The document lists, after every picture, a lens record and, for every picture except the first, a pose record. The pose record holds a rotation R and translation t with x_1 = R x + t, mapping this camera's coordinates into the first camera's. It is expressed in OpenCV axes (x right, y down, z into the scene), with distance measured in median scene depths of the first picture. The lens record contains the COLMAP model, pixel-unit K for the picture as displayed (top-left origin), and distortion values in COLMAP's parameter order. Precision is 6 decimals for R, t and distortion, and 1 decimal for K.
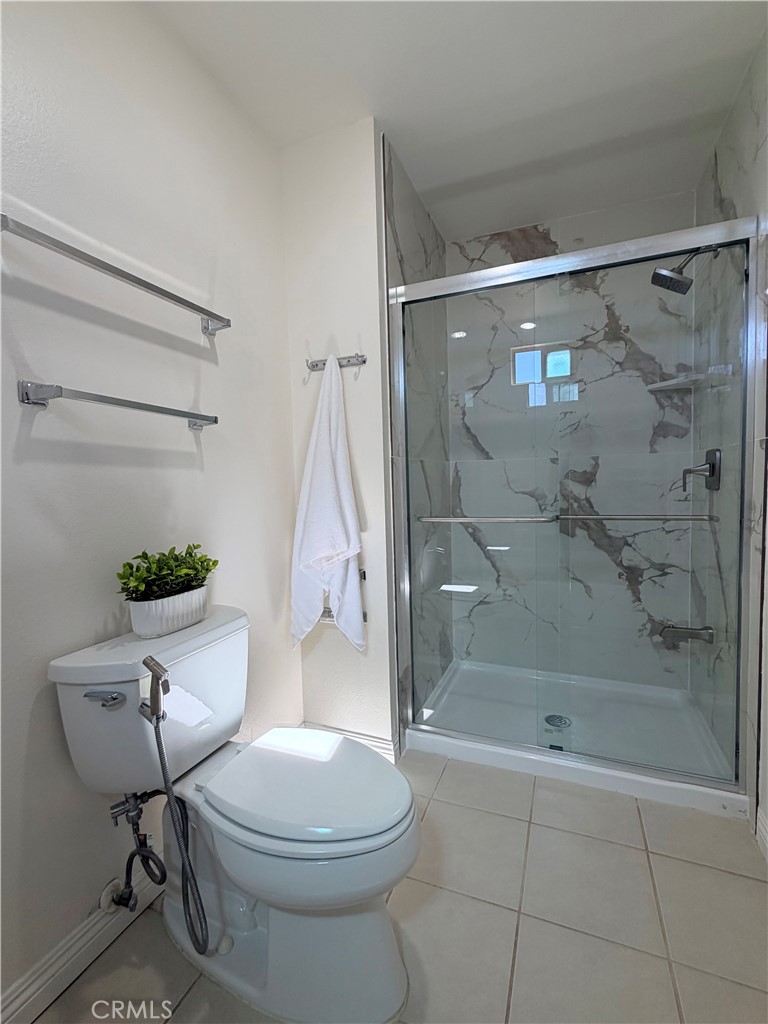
lens RADIAL K [[454.5, 0, 385.5], [0, 454.5, 511.0], [0, 0, 1]] dist [0.001067, 0.001067]
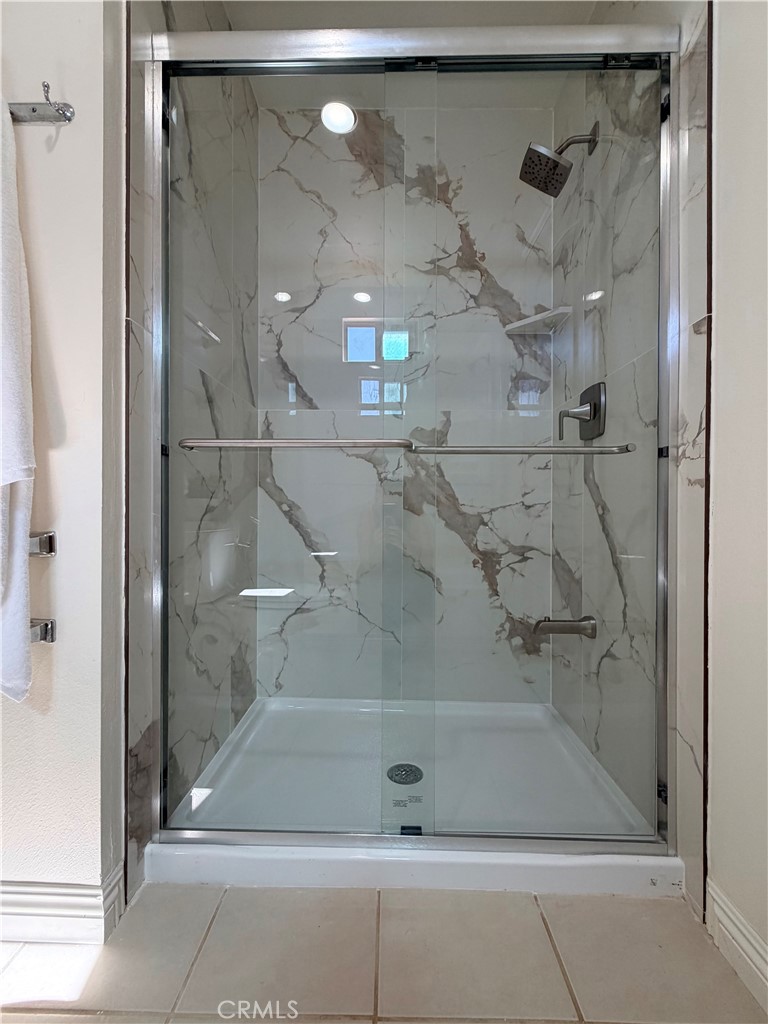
lens RADIAL K [[454.5, 0, 383.1], [0, 454.5, 512.1], [0, 0, 1]] dist [0.001067, 0.001067]
pose [[0.932641, 0.030894, 0.359482, 0.089508], [-0.007827, 0.997825, -0.065446, 0.113213], [-0.360722, 0.058224, 0.930854, 0.344523]]
